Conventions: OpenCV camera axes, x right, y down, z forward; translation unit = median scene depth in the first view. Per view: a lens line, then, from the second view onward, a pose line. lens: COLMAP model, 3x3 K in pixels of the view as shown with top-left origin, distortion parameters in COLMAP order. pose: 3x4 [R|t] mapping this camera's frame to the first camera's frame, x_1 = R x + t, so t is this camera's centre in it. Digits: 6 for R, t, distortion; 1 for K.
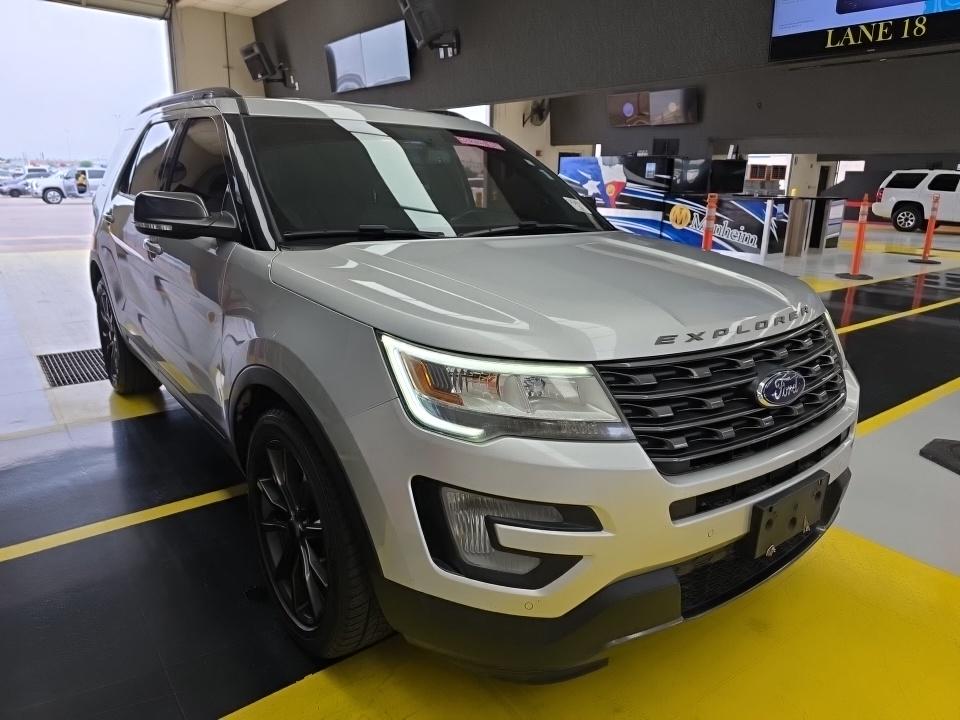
lens RADIAL K [[677.9, 0, 480.0], [0, 677.9, 360.0], [0, 0, 1]] dist [0.009503, 0.004577]
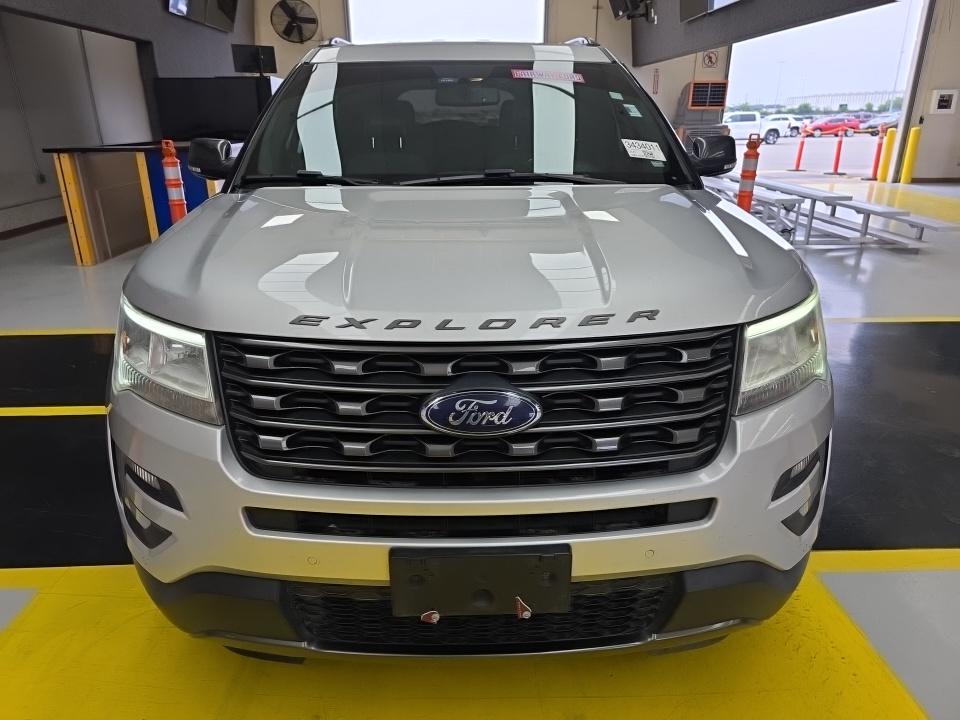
lens RADIAL K [[676.2, 0, 480.0], [0, 676.2, 360.0], [0, 0, 1]] dist [-0.003937, -0.002092]
pose [[0.814645, 0.182724, -0.550423, 0.857192], [-0.136785, 0.982831, 0.123824, -0.106985], [0.563599, -0.025583, 0.825652, 0.412879]]
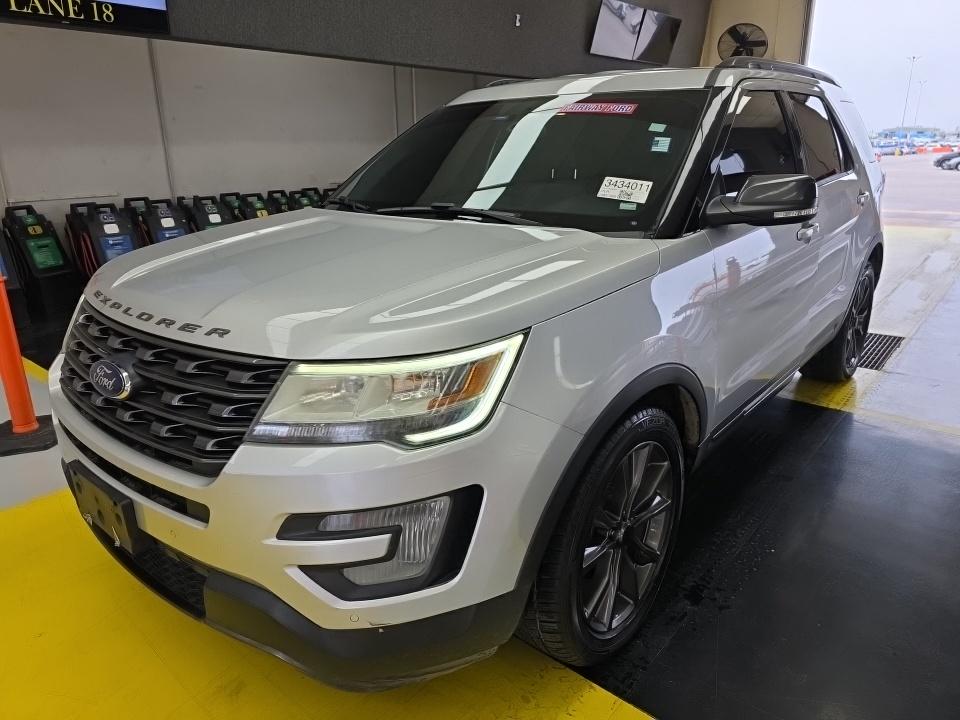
lens RADIAL K [[676.2, 0, 480.0], [0, 676.2, 360.0], [0, 0, 1]] dist [-0.003937, -0.002092]
pose [[0.173292, 0.285422, -0.942605, 1.514080], [-0.236242, 0.941190, 0.241562, -0.360182], [0.956117, 0.180822, 0.230529, 1.324723]]
